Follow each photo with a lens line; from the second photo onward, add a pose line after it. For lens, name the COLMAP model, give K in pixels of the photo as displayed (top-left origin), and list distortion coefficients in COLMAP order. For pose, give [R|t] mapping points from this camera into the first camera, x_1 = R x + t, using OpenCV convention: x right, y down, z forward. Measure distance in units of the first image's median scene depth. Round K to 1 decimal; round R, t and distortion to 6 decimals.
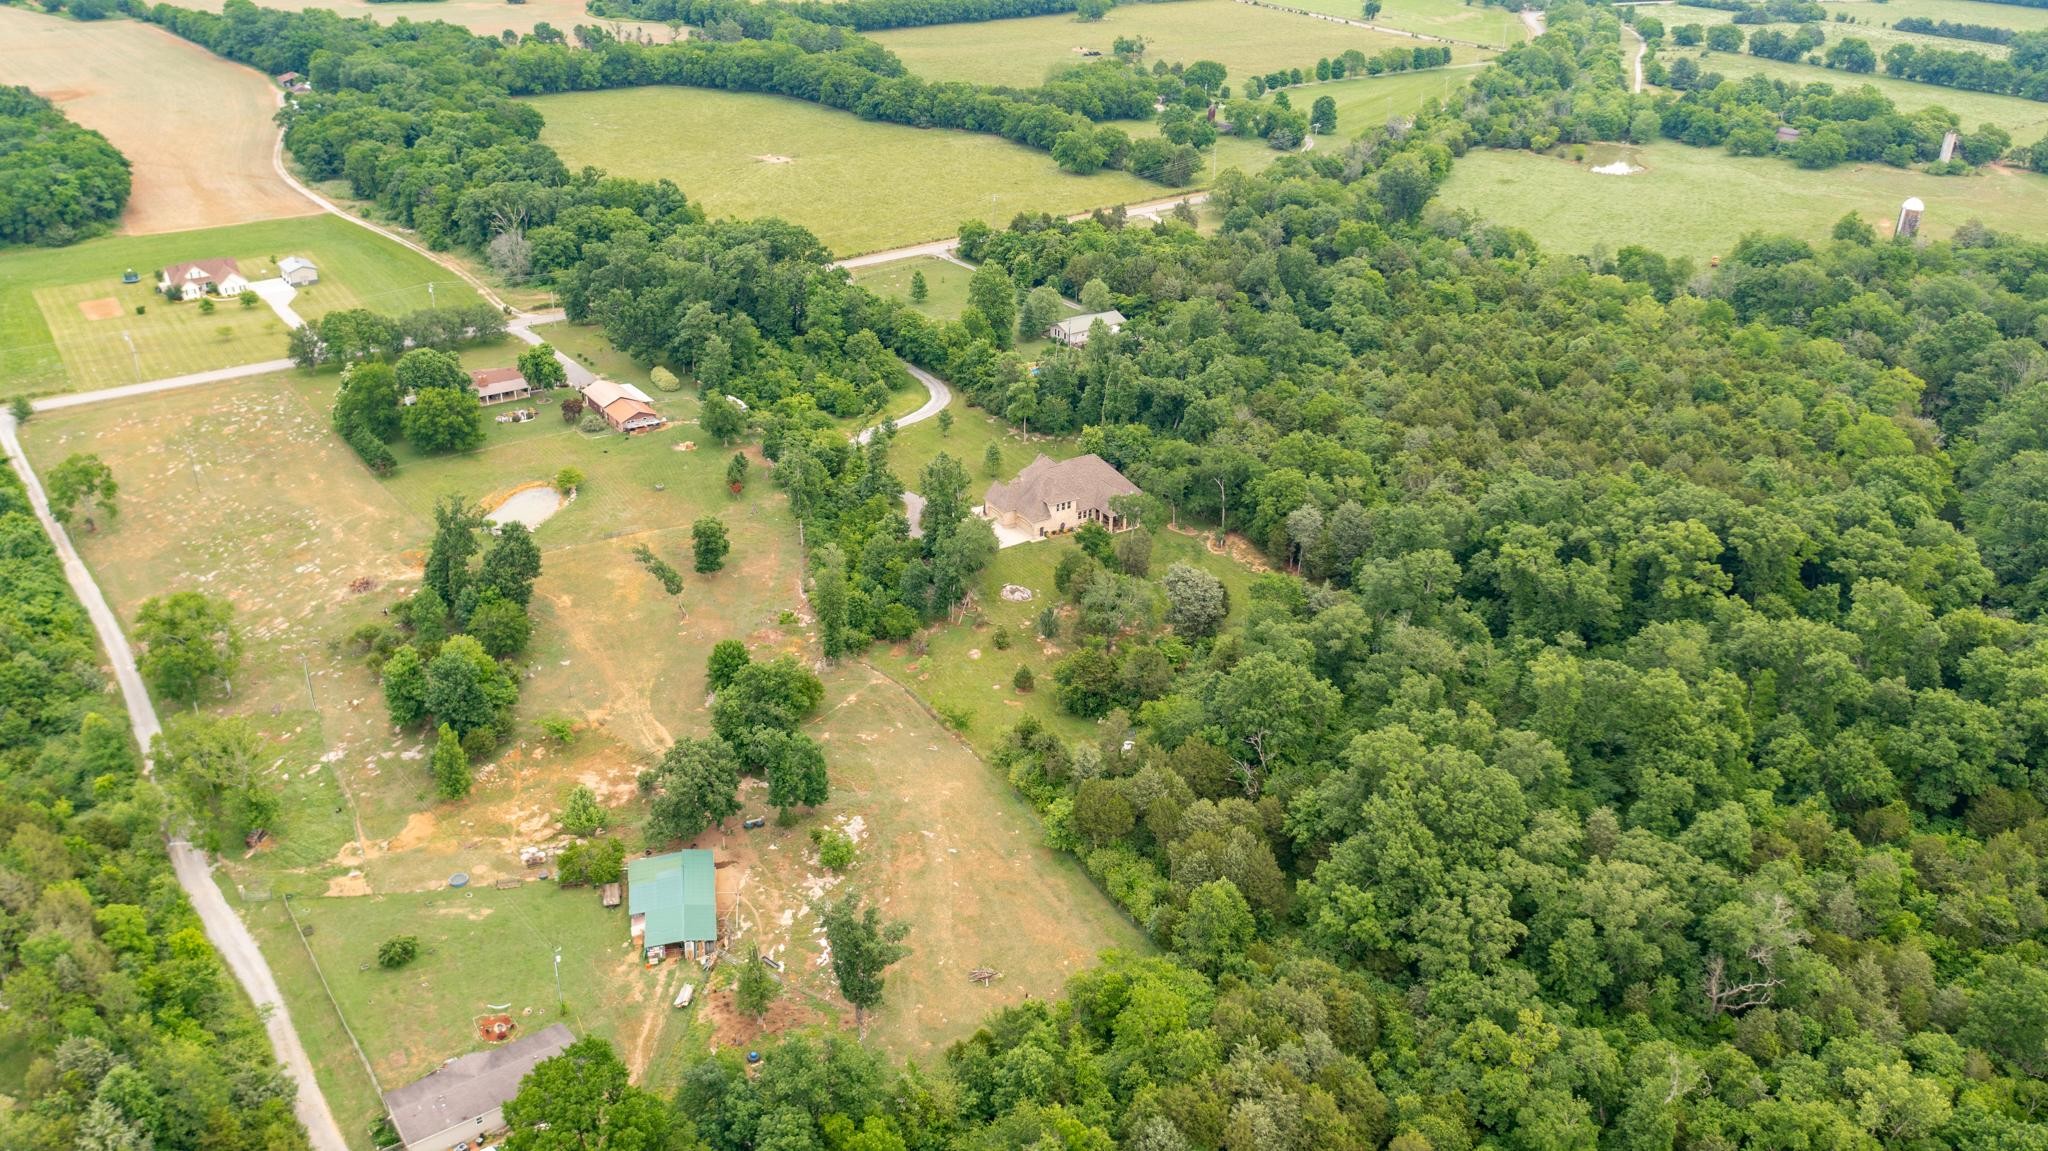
lens RADIAL K [[1628.2, 0, 1027.7], [0, 1628.2, 571.0], [0, 0, 1]] dist [-0.012510, -0.001459]
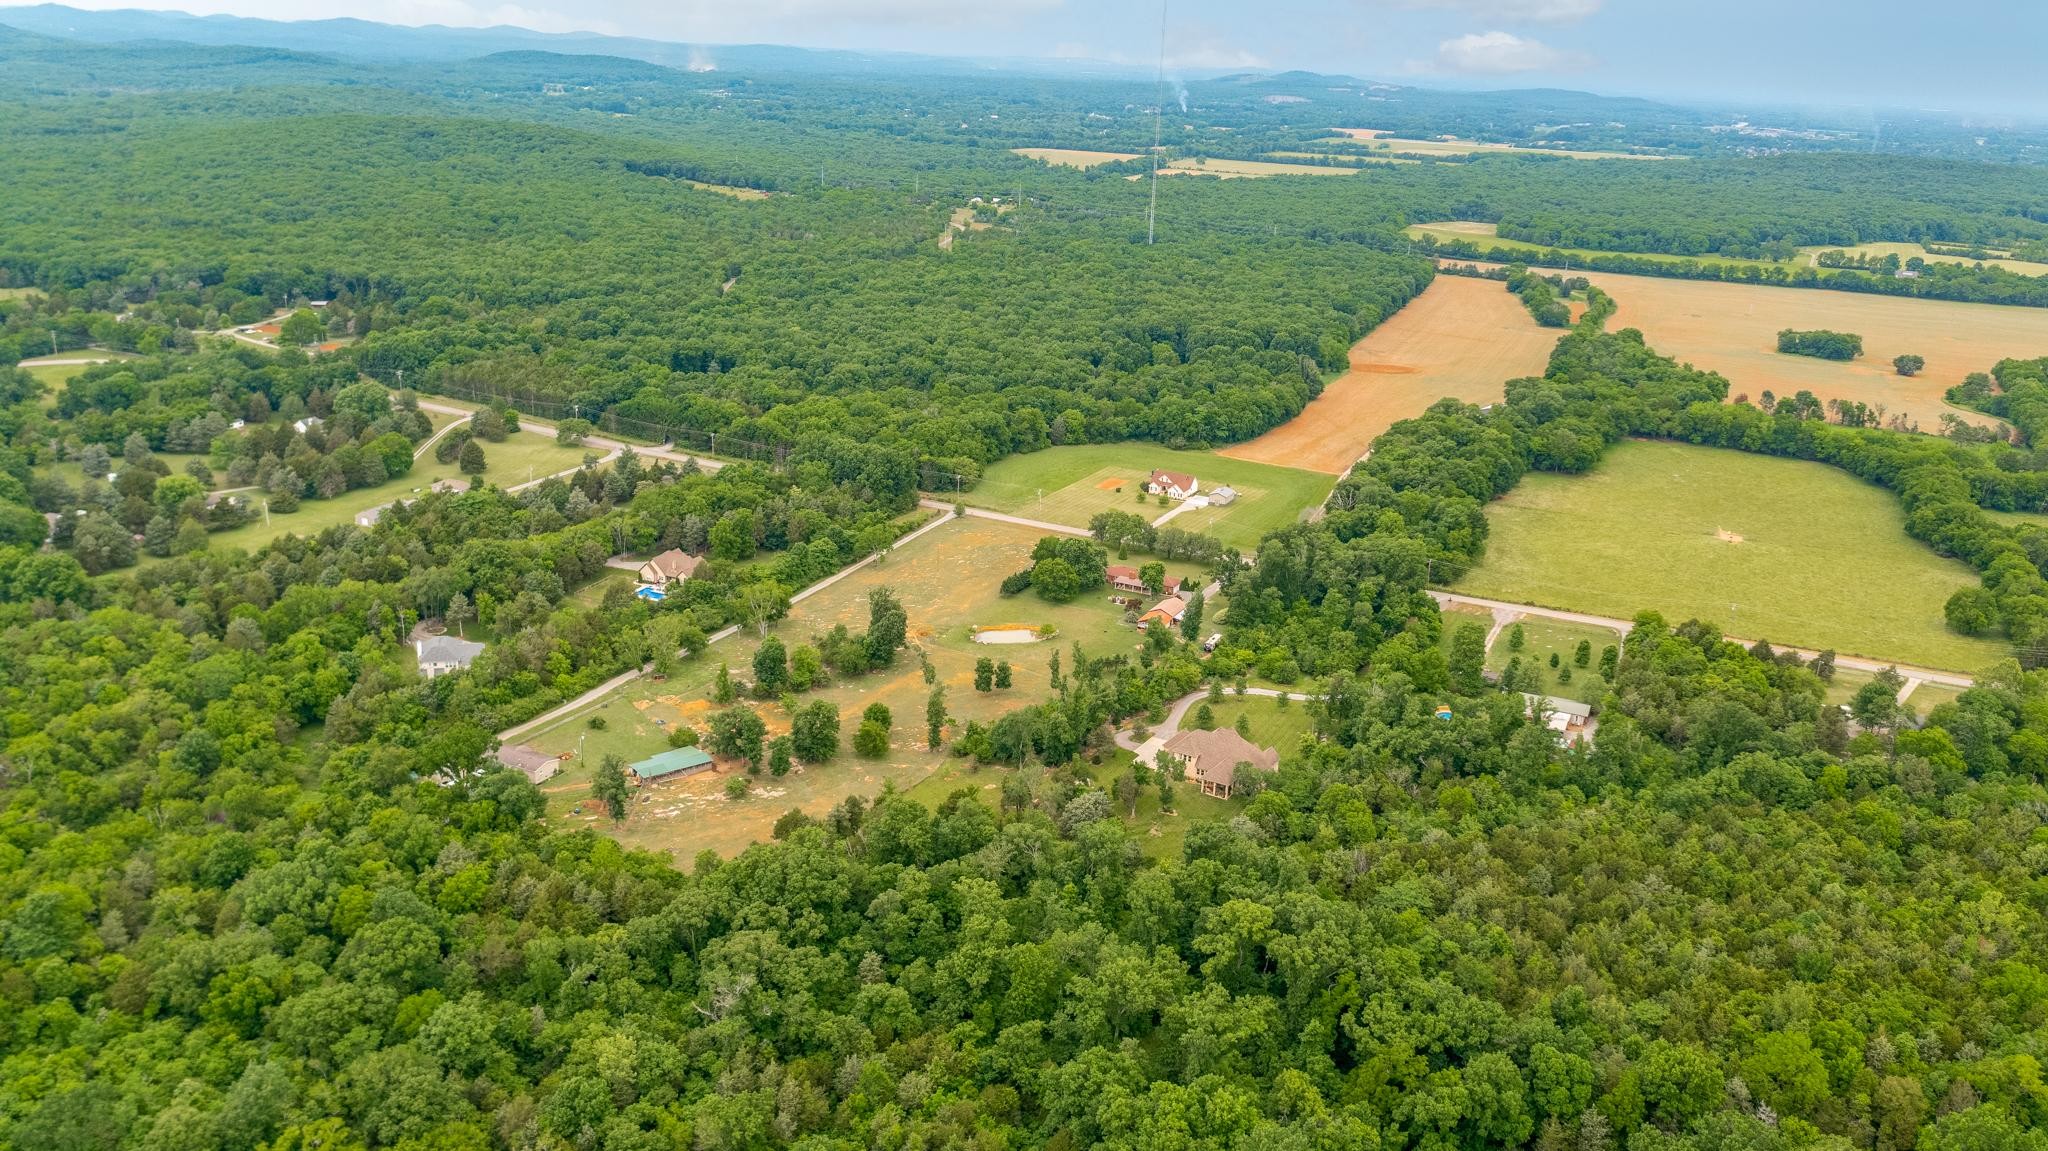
lens RADIAL K [[1628.2, 0, 1027.7], [0, 1628.2, 571.0], [0, 0, 1]] dist [-0.012510, -0.001459]
pose [[0.452379, 0.273382, -0.848891, 0.930250], [-0.421908, 0.904207, 0.066359, -0.188459], [0.785714, 0.328134, 0.524386, 0.152966]]
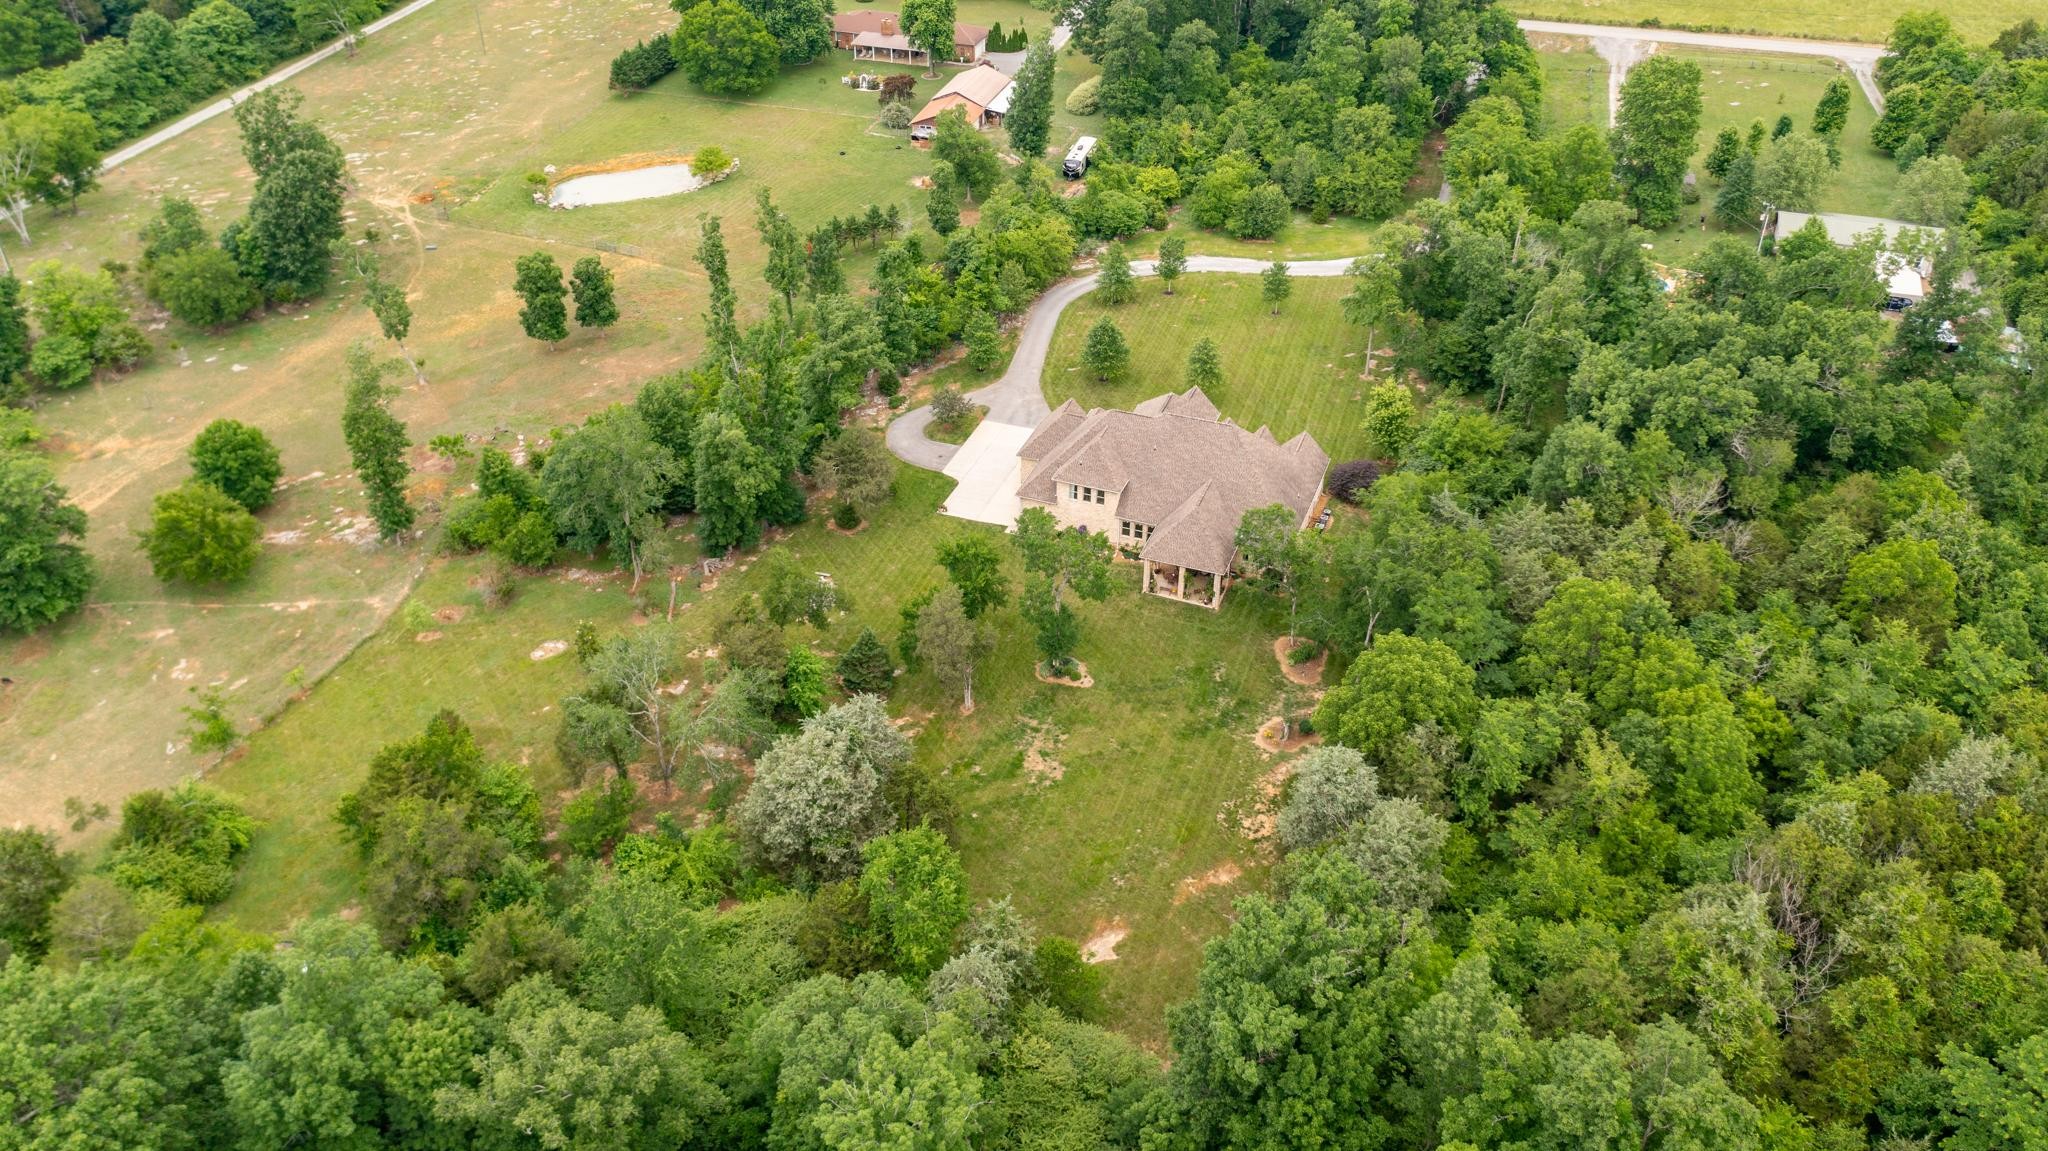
lens RADIAL K [[1628.2, 0, 1027.7], [0, 1628.2, 571.0], [0, 0, 1]] dist [-0.012510, -0.001459]
pose [[0.593519, 0.445793, -0.670077, 0.309567], [-0.351086, 0.892597, 0.282859, -0.134593], [0.724205, 0.067373, 0.686285, 0.597149]]
